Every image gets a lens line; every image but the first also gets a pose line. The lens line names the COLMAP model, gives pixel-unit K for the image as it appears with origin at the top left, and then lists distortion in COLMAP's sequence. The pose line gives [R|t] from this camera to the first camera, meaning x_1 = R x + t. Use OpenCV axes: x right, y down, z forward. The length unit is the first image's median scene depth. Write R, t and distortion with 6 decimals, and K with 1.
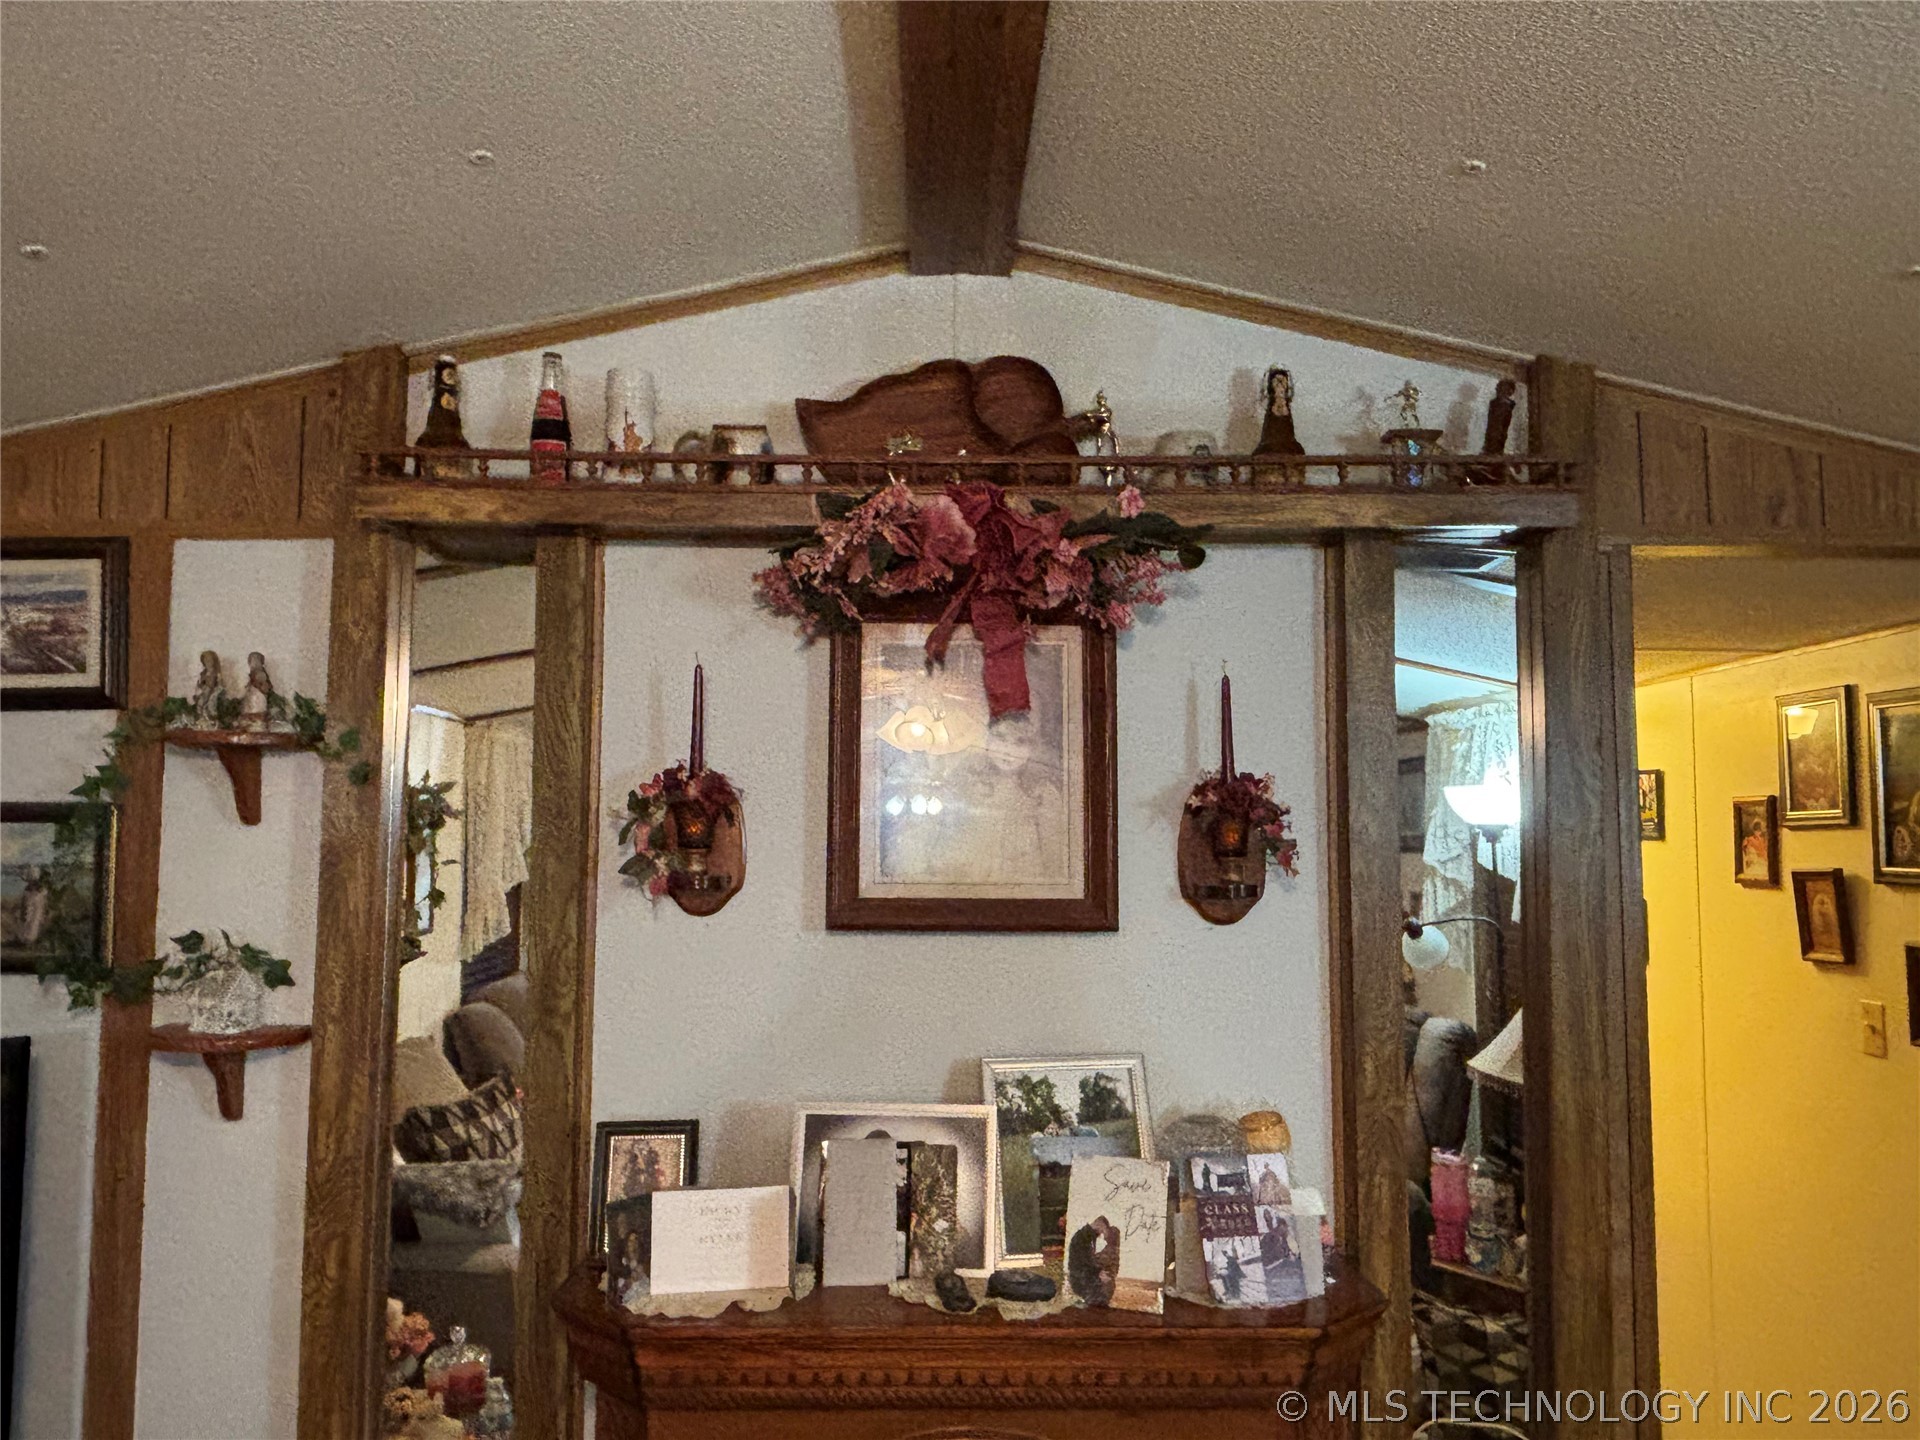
lens RADIAL K [[1391.8, 0, 960.0], [0, 1391.8, 720.0], [0, 0, 1]] dist [0.068875, -0.103728]
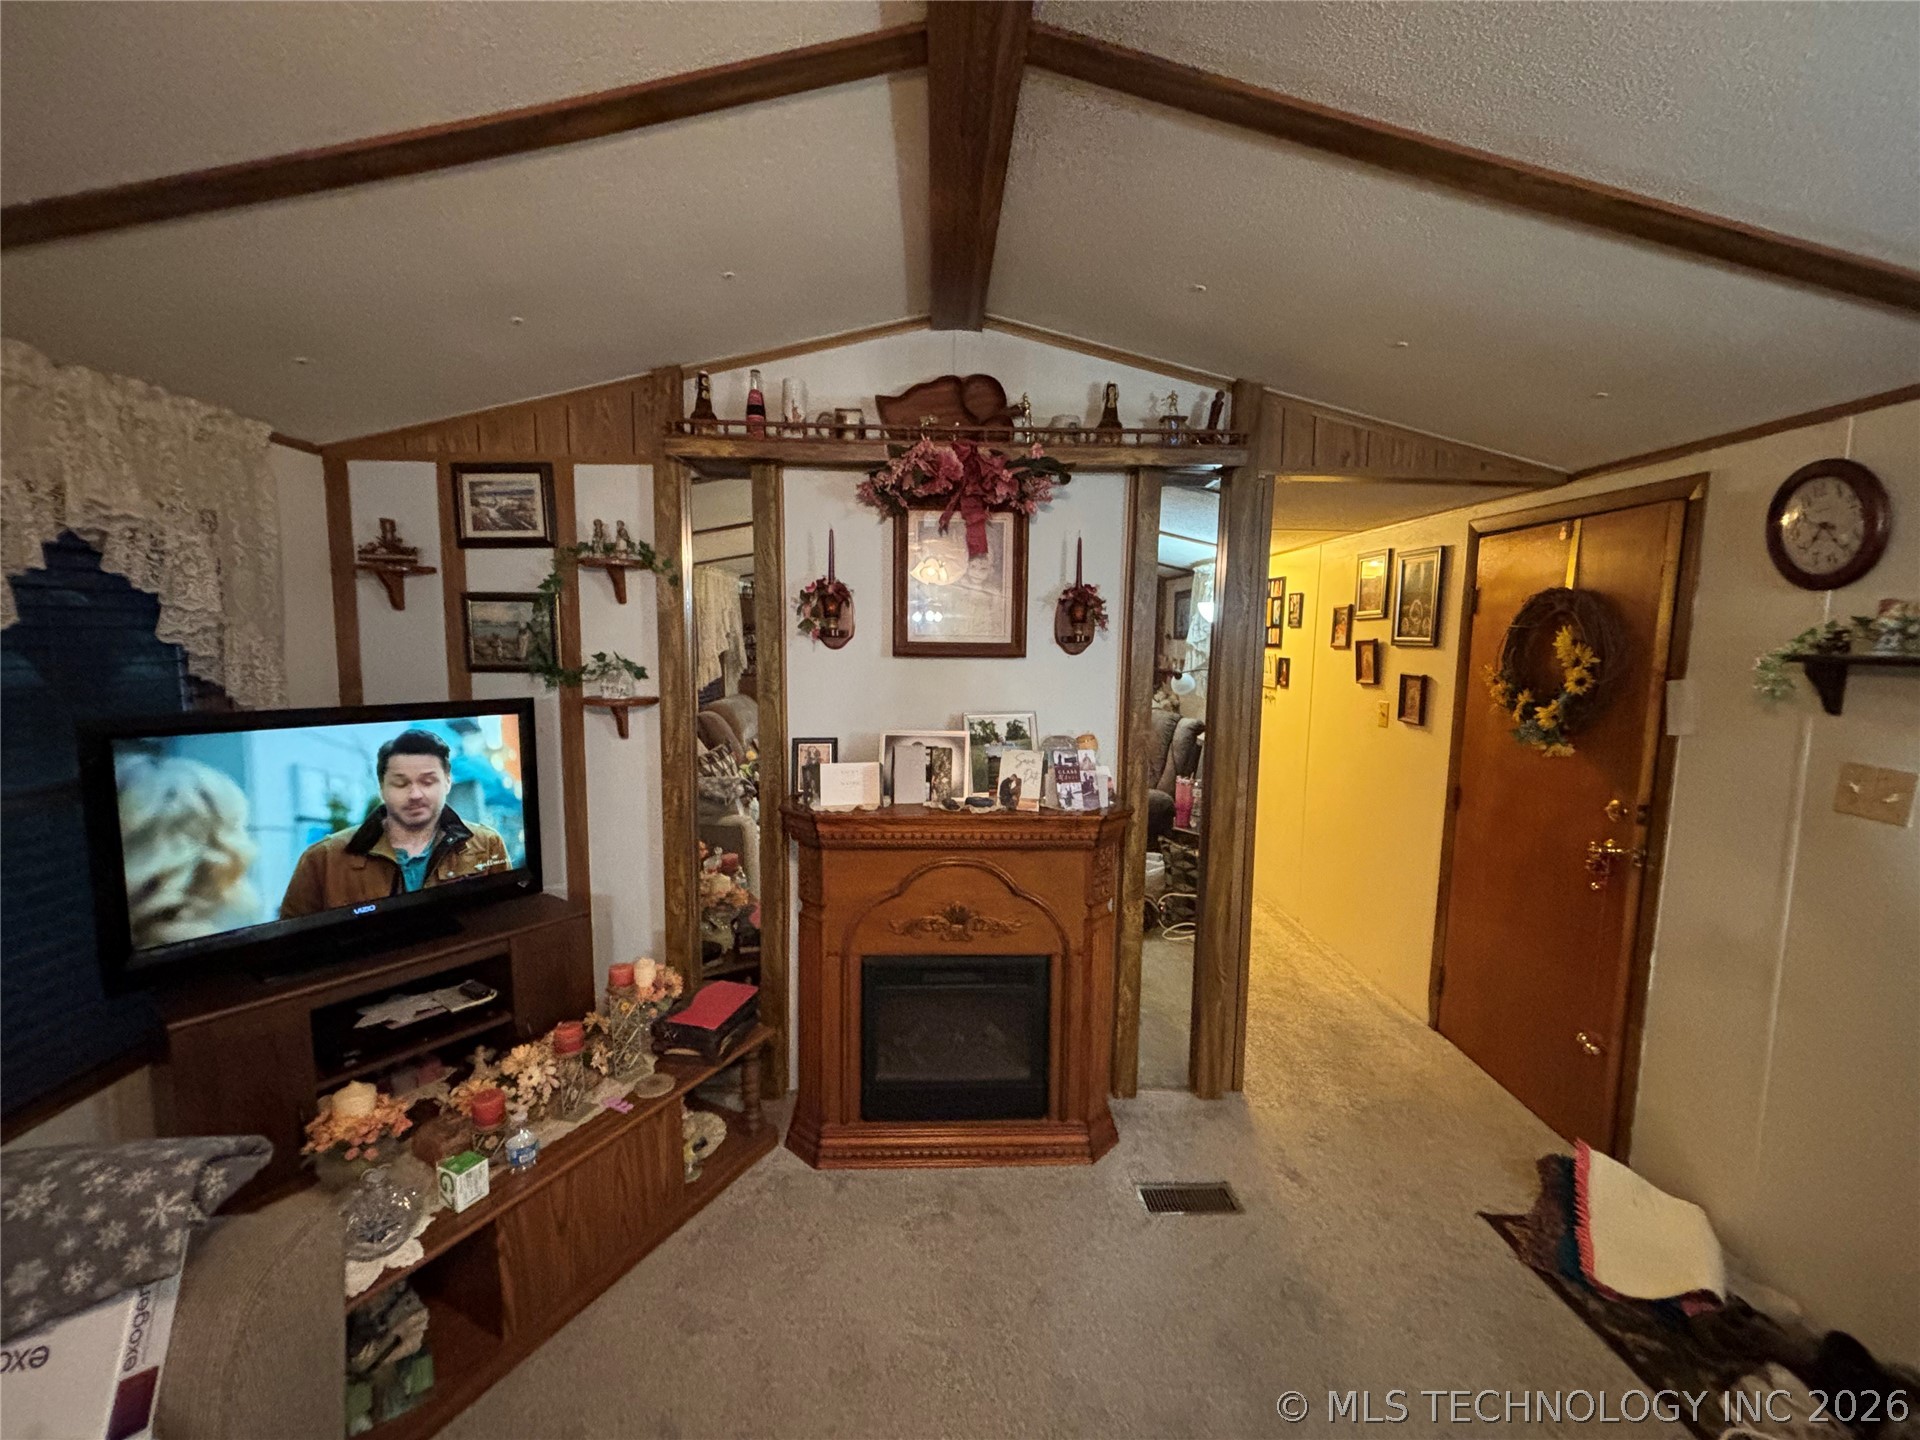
lens RADIAL K [[772.6, 0, 959.6], [0, 772.6, 723.9], [0, 0, 1]] dist [0.031770, -0.018243]
pose [[0.999889, 0.008149, 0.012503, -0.005345], [-0.010360, 0.982018, 0.188502, 0.026331], [-0.010742, -0.188610, 0.981993, -0.206684]]
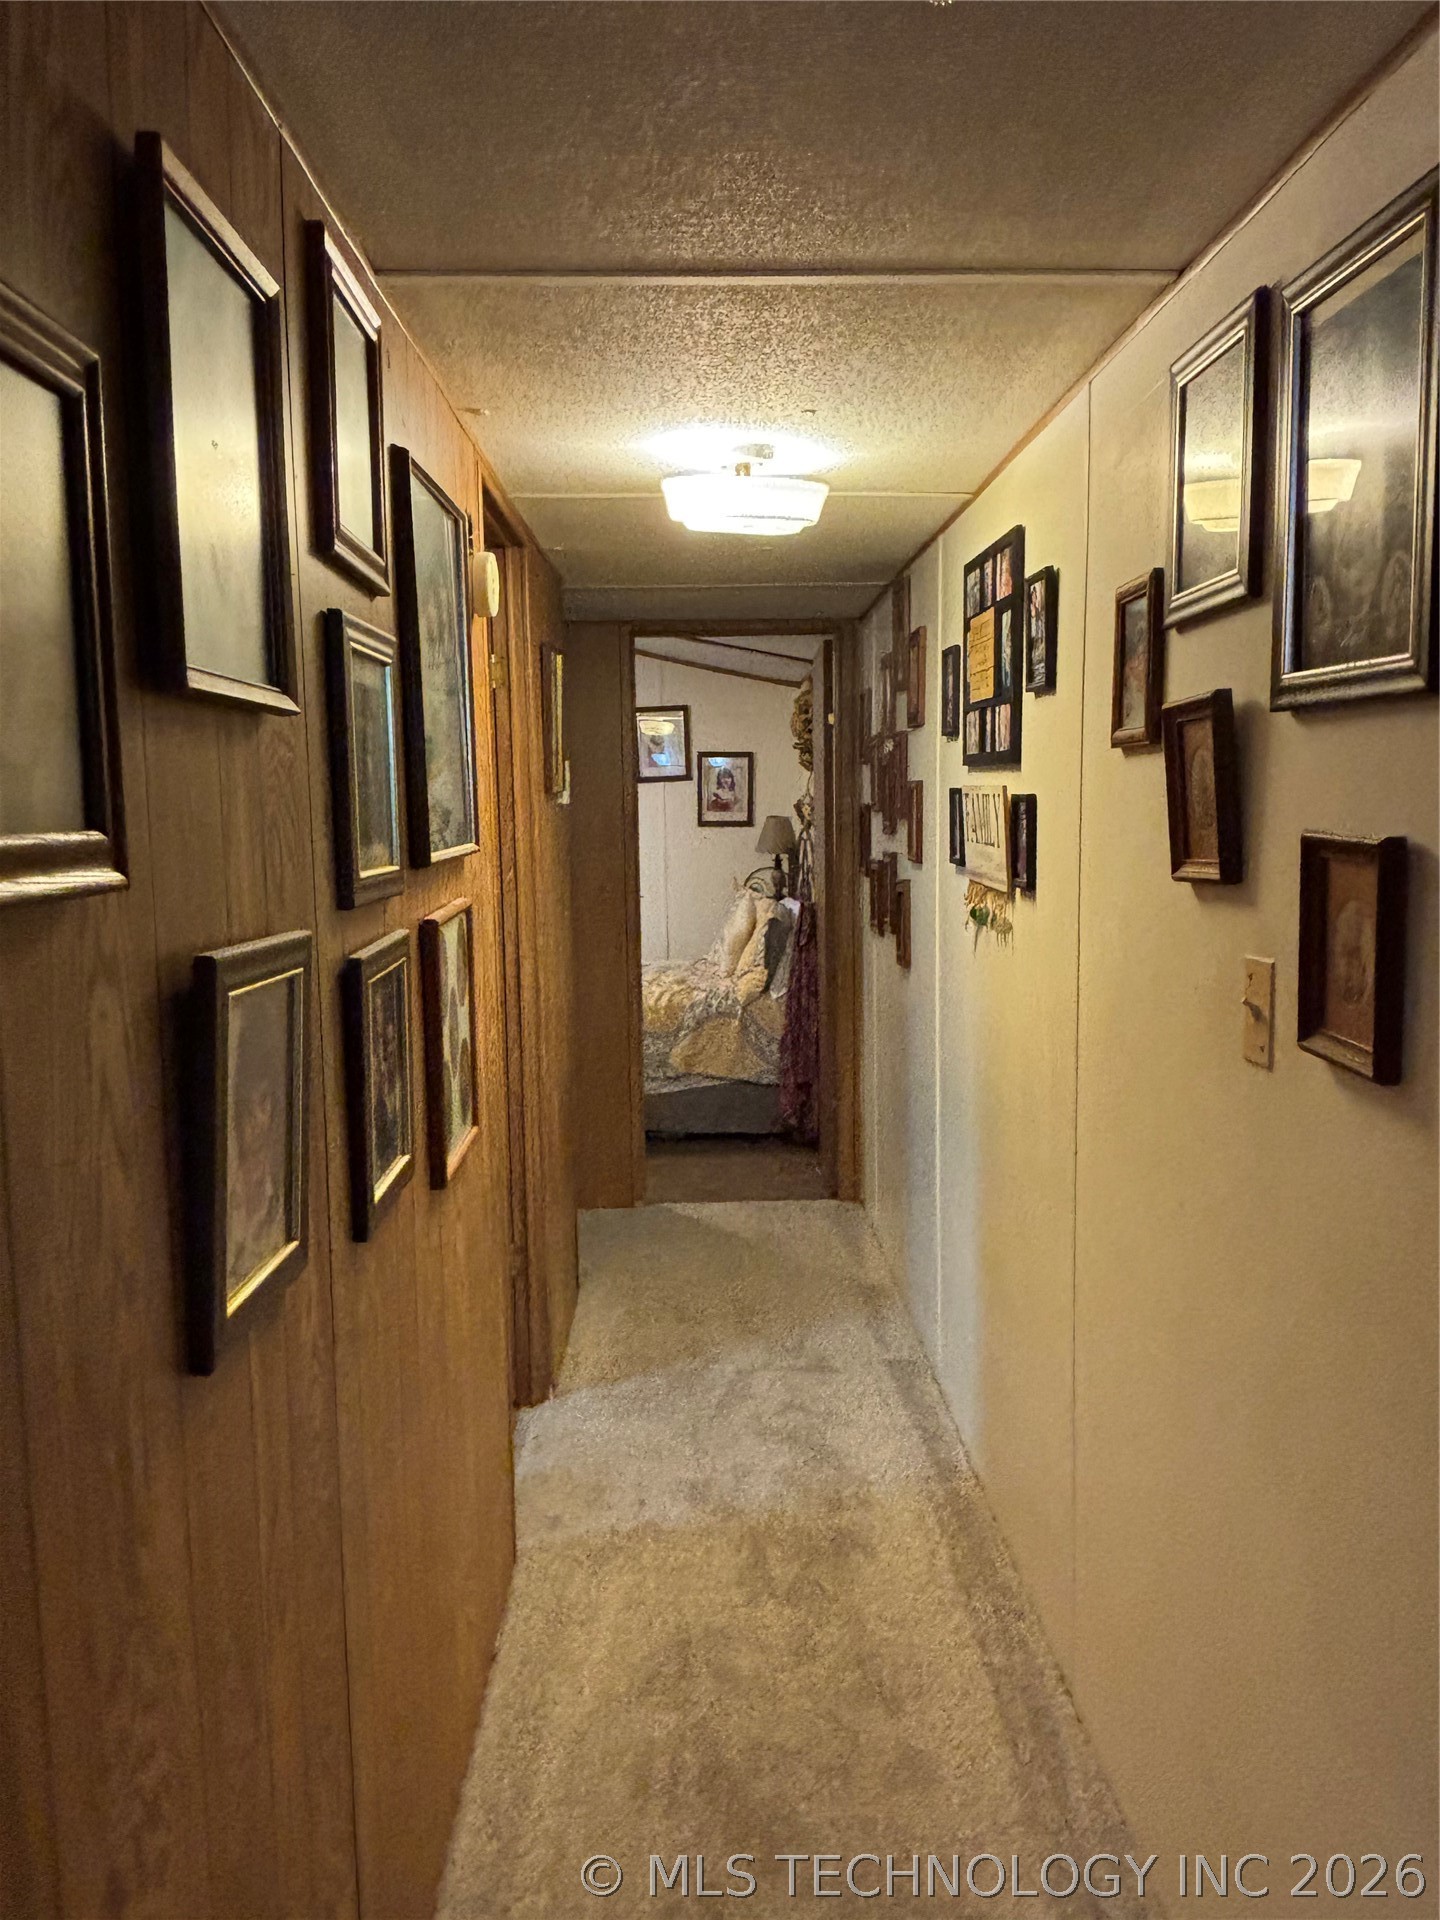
lens RADIAL K [[1391.8, 0, 721.8], [0, 1391.8, 955.5], [0, 0, 1]] dist [0.068875, -0.103728]
pose [[0.999794, -0.018343, 0.008682, 0.628739], [0.016342, 0.981366, 0.191450, 0.141098], [-0.012032, -0.191268, 0.981464, 0.716338]]
